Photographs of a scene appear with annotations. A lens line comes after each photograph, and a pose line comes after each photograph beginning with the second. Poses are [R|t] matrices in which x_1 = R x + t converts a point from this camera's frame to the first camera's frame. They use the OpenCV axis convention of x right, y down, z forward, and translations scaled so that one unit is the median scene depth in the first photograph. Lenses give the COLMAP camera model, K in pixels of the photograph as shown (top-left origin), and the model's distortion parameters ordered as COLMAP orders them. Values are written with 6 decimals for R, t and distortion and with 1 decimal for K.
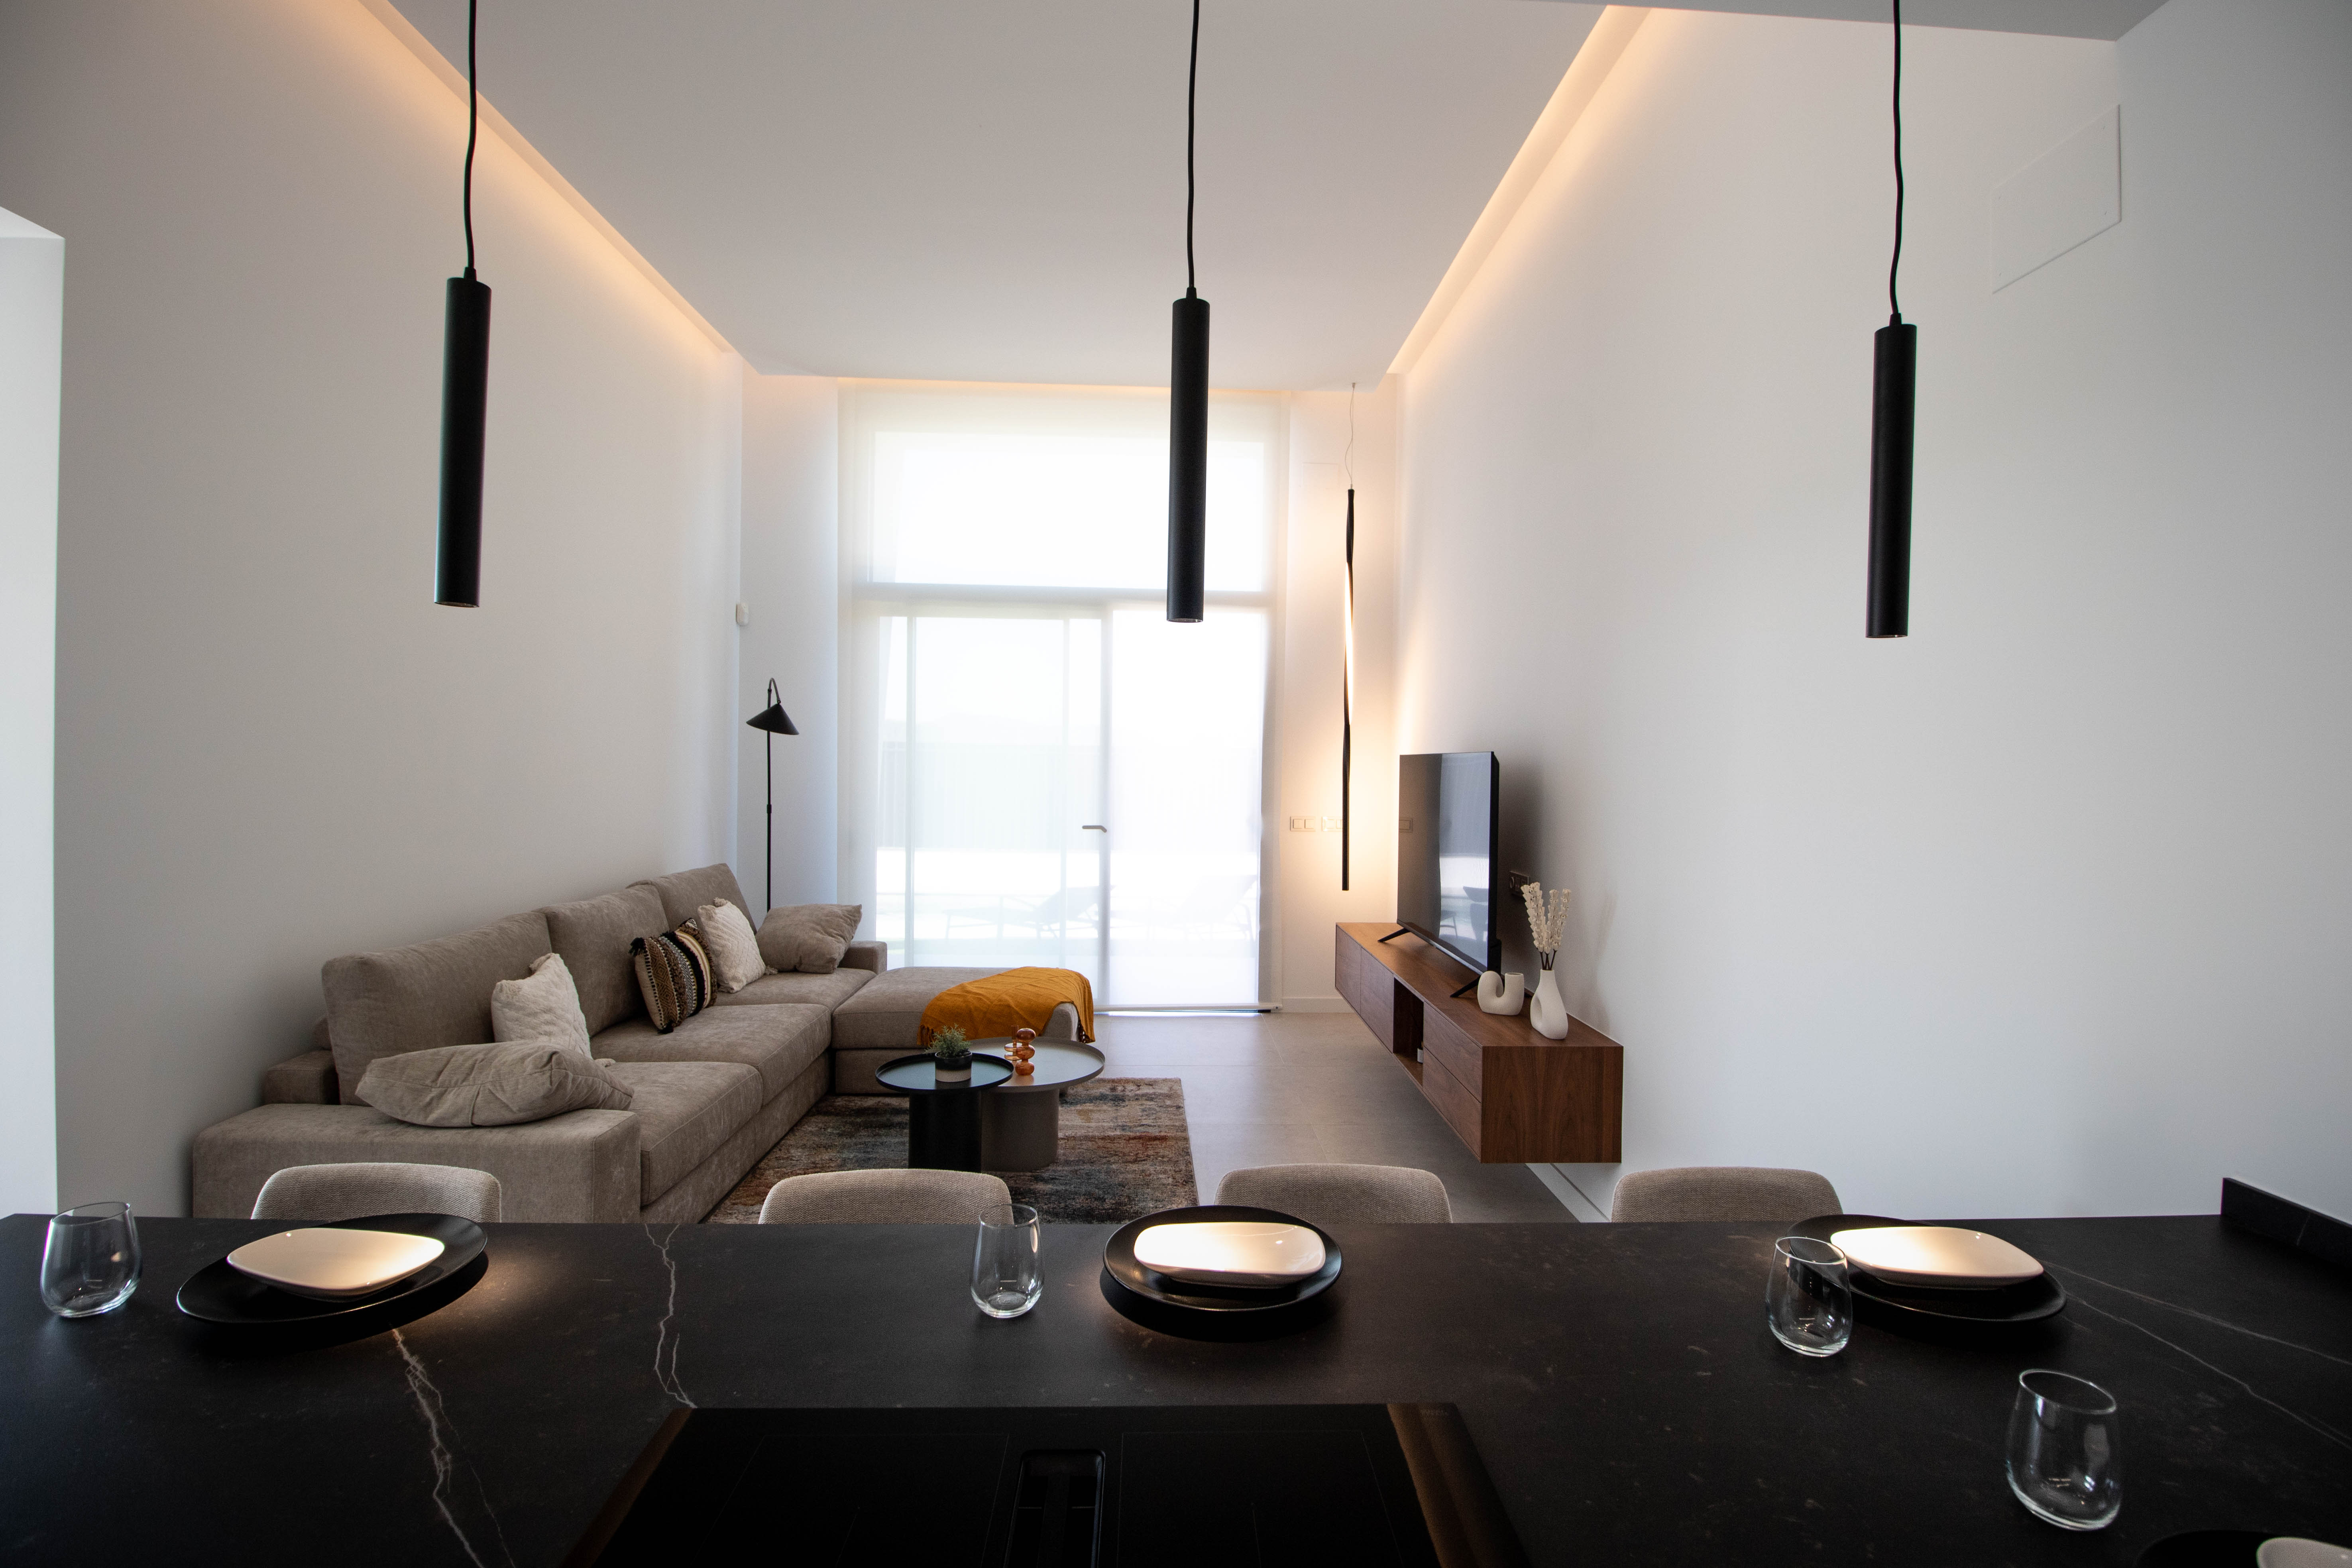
lens RADIAL K [[1085.6, 0, 1179.1], [0, 1085.6, 787.6], [0, 0, 1]] dist [-0.003447, -0.010324]
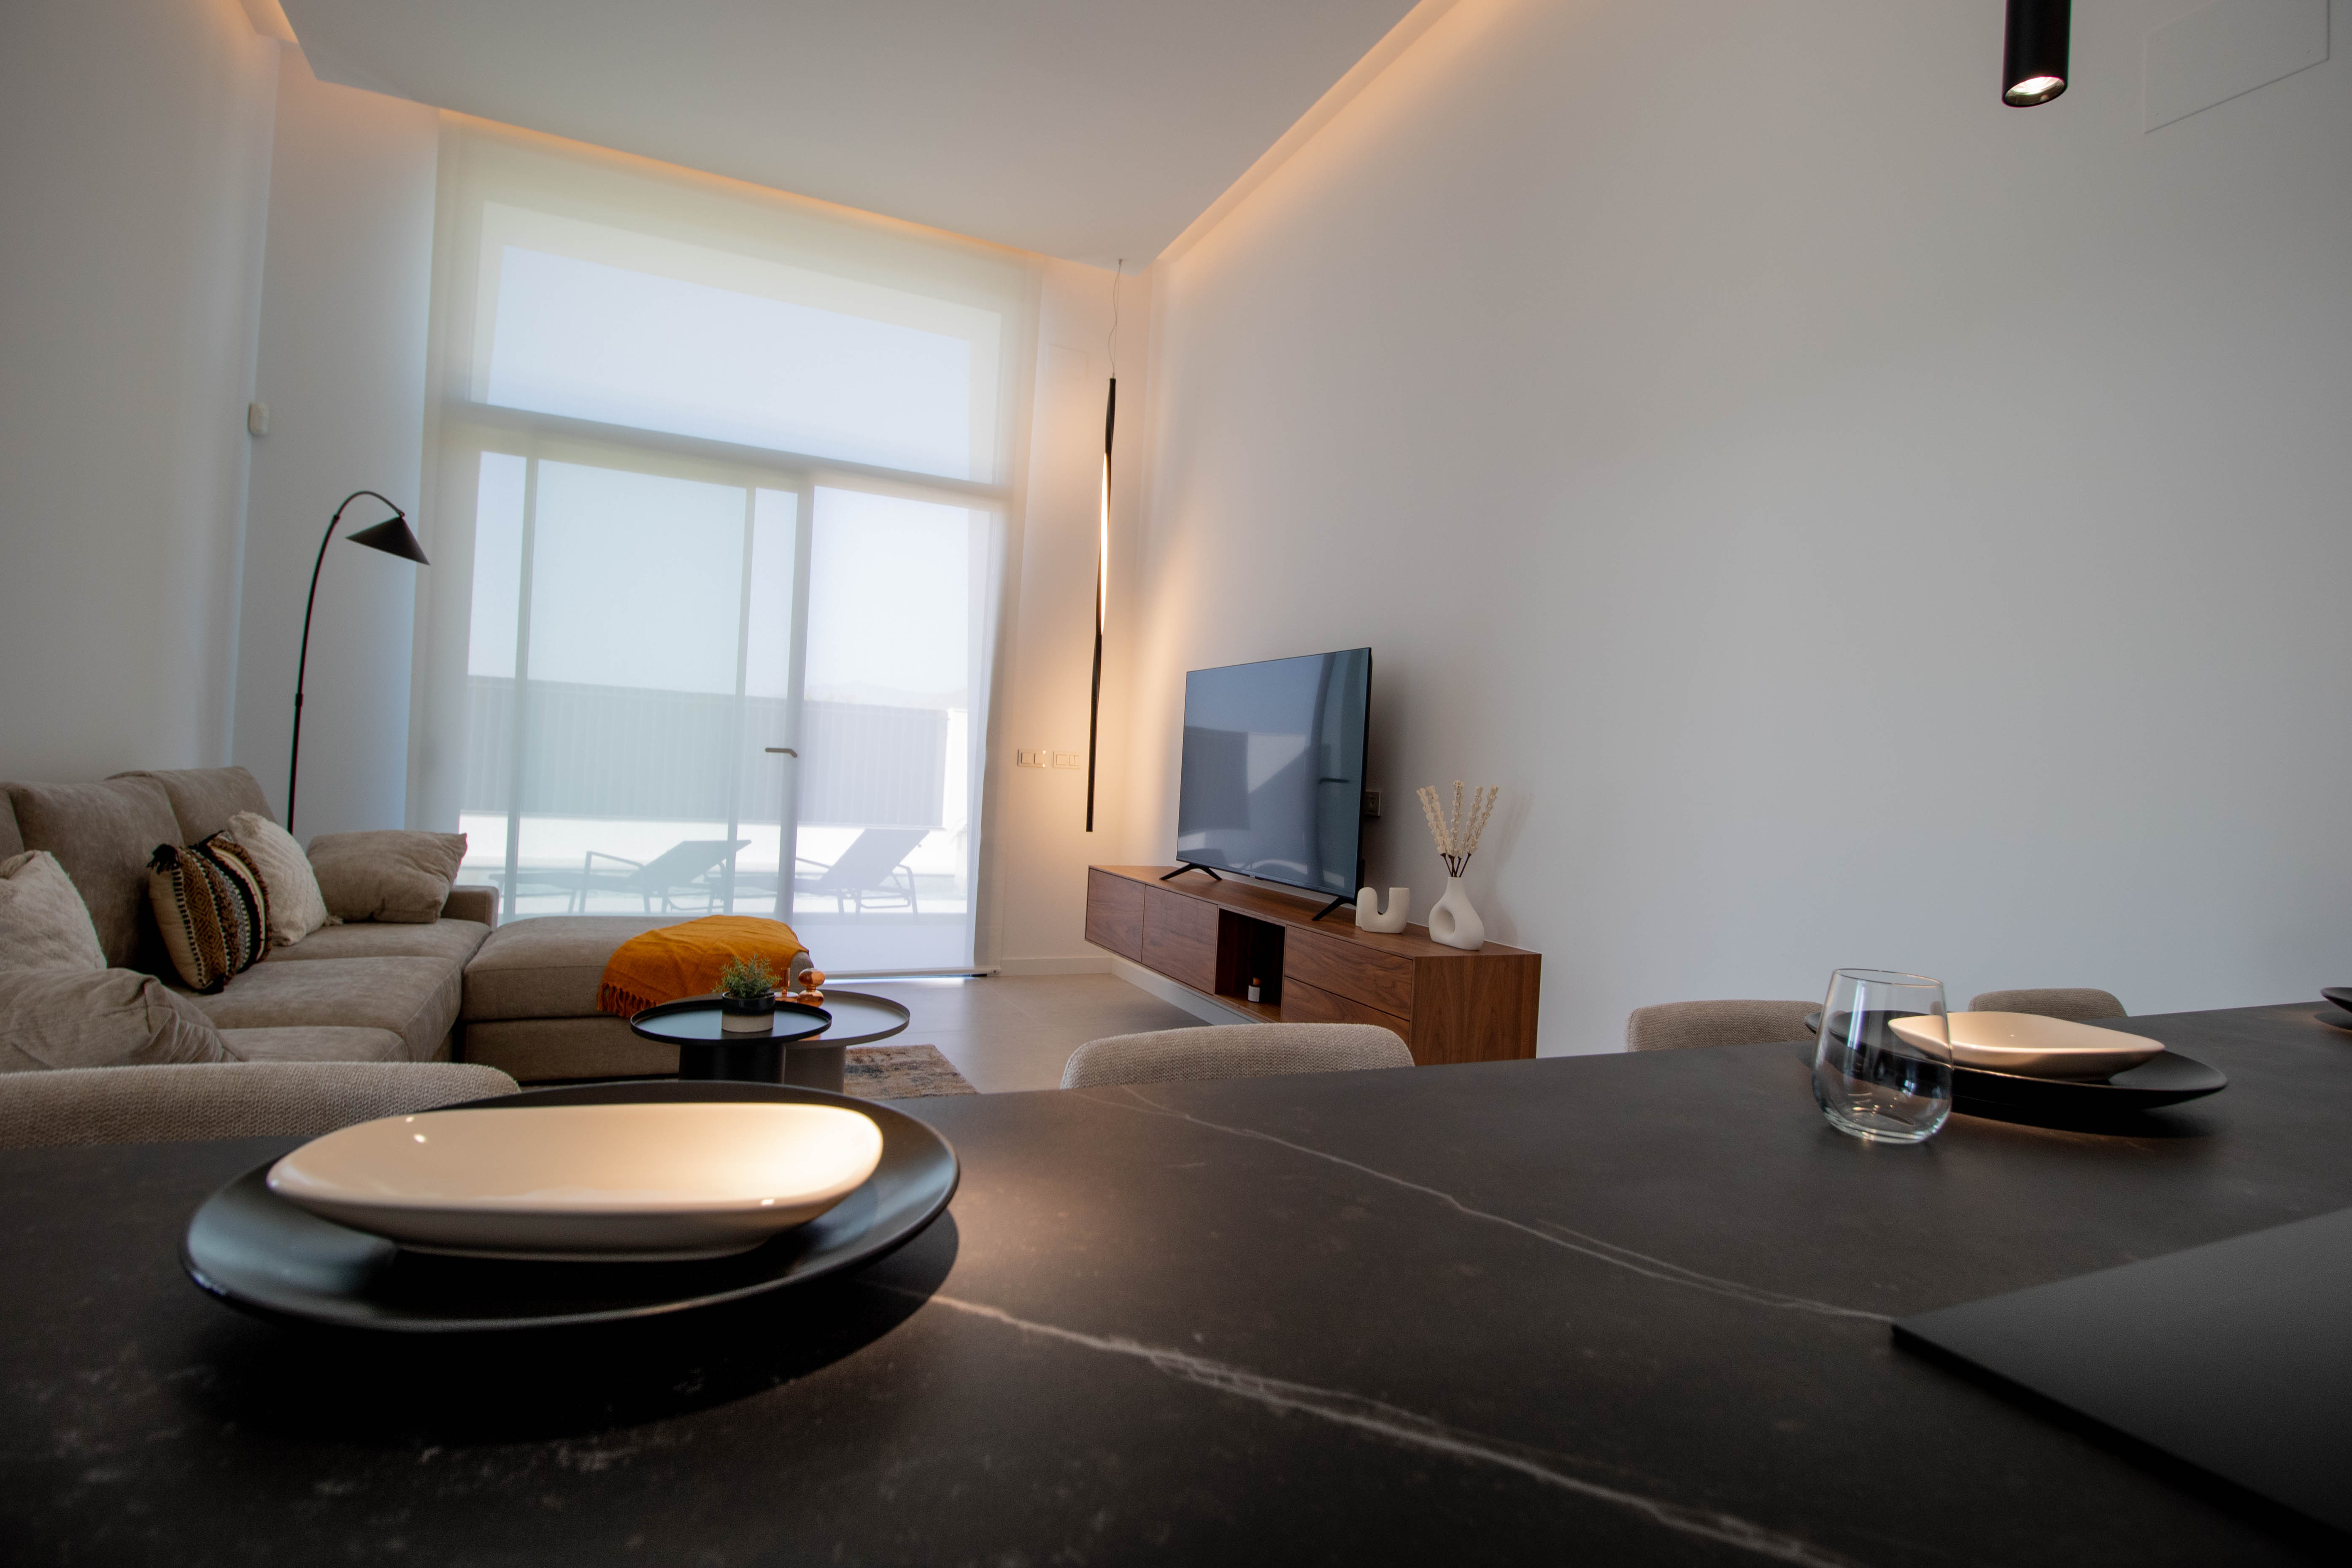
lens RADIAL K [[1166.9, 0, 1173.1], [0, 1166.9, 772.8], [0, 0, 1]] dist [-0.004961, -0.000626]
pose [[0.924590, 0.039291, 0.378932, -0.186247], [-0.037077, 0.999226, -0.013141, 0.073388], [-0.379155, -0.001900, 0.925331, 0.128153]]
